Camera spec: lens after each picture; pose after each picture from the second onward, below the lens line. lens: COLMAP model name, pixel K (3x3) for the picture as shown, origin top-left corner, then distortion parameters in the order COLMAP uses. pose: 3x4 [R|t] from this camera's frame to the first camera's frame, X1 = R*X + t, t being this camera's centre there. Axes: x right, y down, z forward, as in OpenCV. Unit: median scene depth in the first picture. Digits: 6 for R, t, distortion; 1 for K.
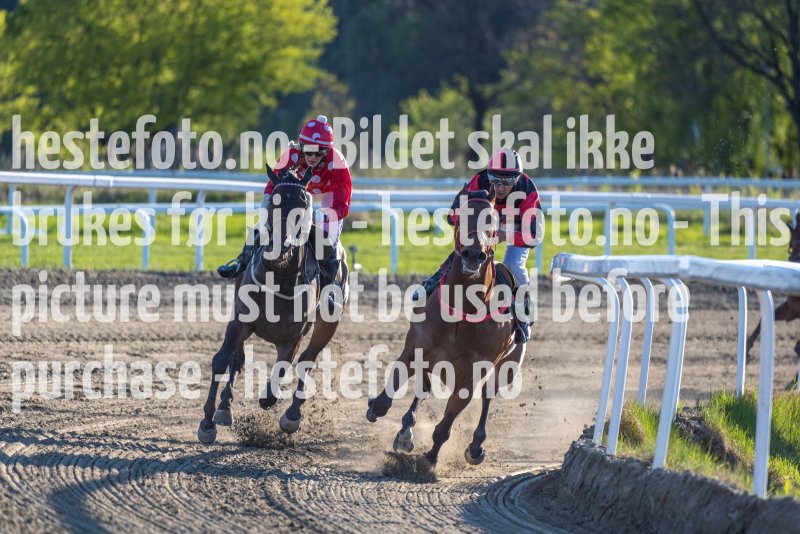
lens RADIAL K [[4669.7, 0, 436.8], [0, 4669.7, 280.9], [0, 0, 1]] dist [-0.818161, 0.000000]
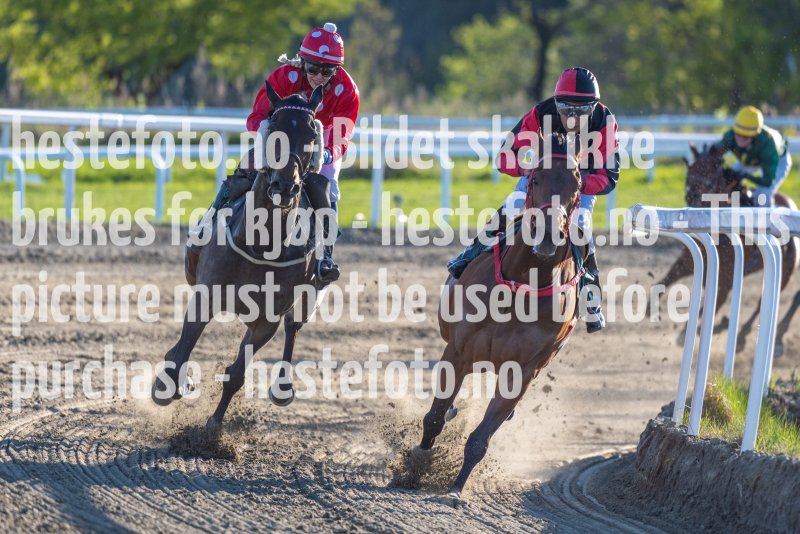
lens RADIAL K [[4669.7, 0, 398.4], [0, 4669.7, 267.8], [0, 0, 1]] dist [-0.818161, 0.000000]
pose [[0.999965, 0.001479, -0.008238, -0.010660], [-0.001502, 0.999995, -0.002797, 0.008513], [0.008233, 0.002810, 0.999962, 0.129739]]
